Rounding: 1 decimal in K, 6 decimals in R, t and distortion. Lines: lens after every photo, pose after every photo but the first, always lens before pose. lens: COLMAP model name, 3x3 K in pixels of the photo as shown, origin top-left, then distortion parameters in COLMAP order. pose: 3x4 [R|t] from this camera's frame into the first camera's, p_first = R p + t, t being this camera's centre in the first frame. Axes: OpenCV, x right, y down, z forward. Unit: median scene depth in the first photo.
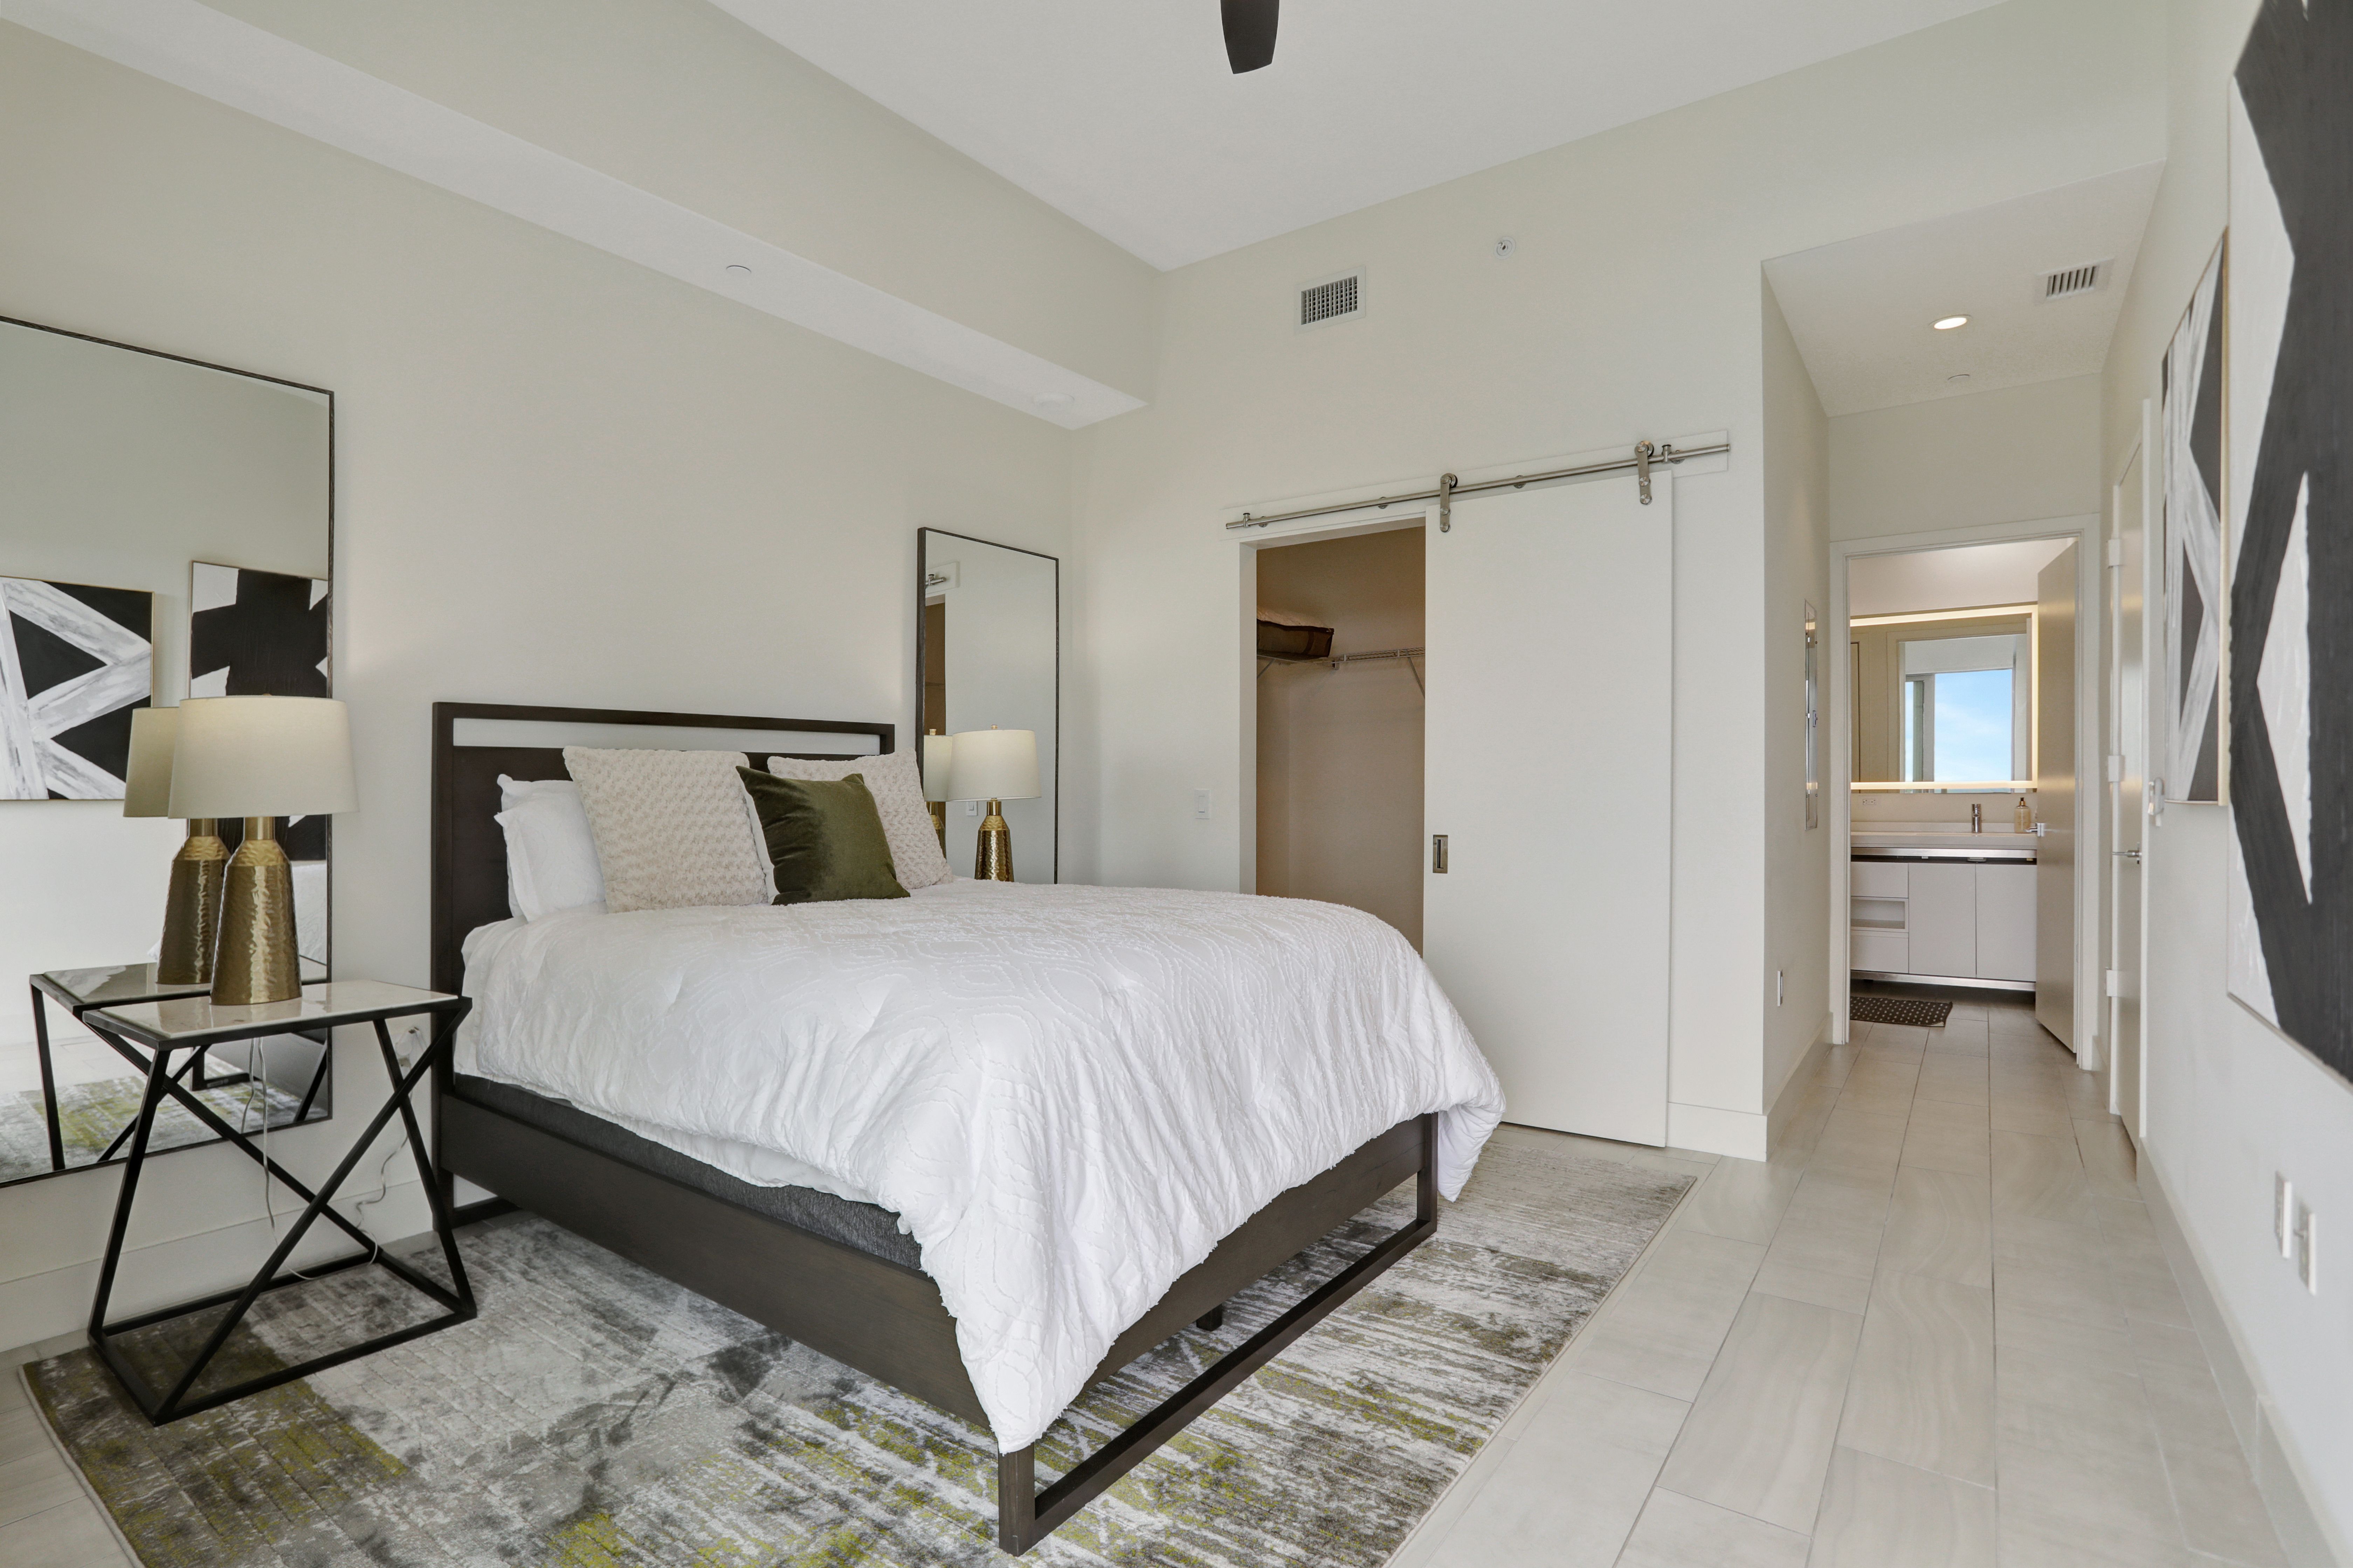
lens RADIAL K [[1138.0, 0, 1175.9], [0, 1138.0, 808.8], [0, 0, 1]] dist [-0.059814, 0.068897]
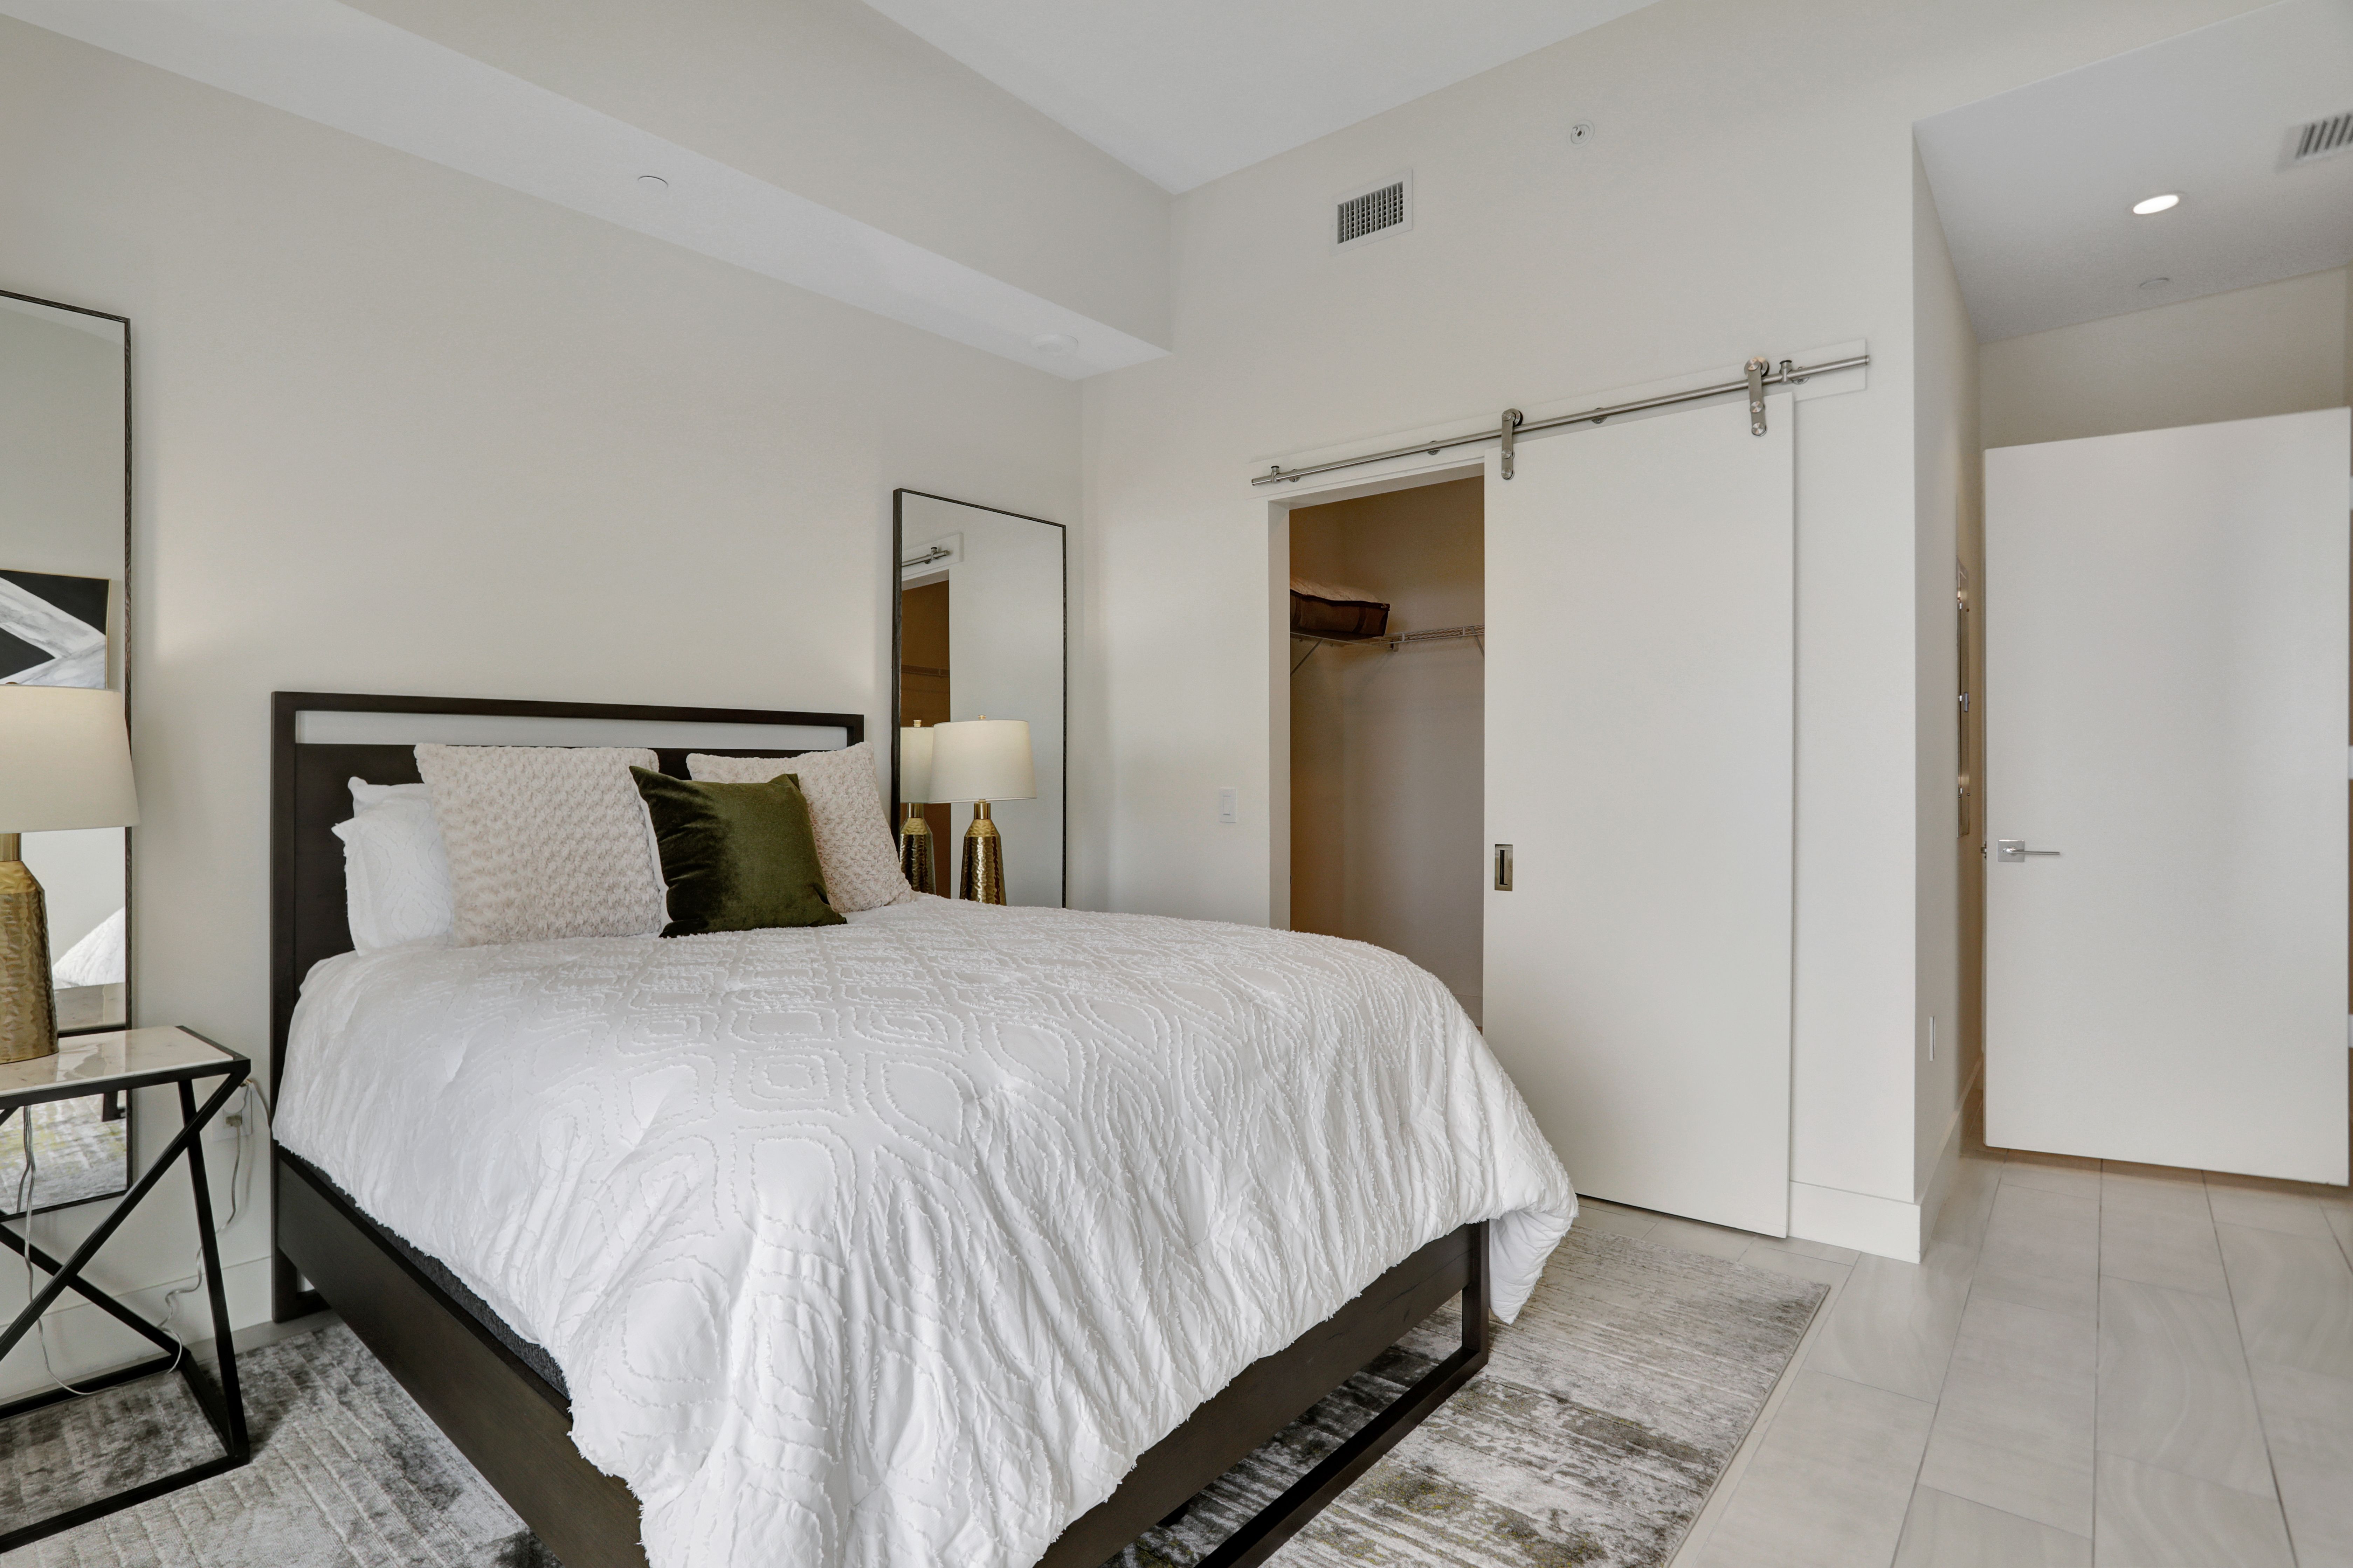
lens RADIAL K [[1157.1, 0, 1171.1], [0, 1157.1, 790.0], [0, 0, 1]] dist [-0.053649, 0.038695]
pose [[0.997416, -0.000910, -0.071840, 0.071168], [0.000252, 0.999958, -0.009163, -0.013073], [0.071846, 0.009121, 0.997374, 0.198850]]
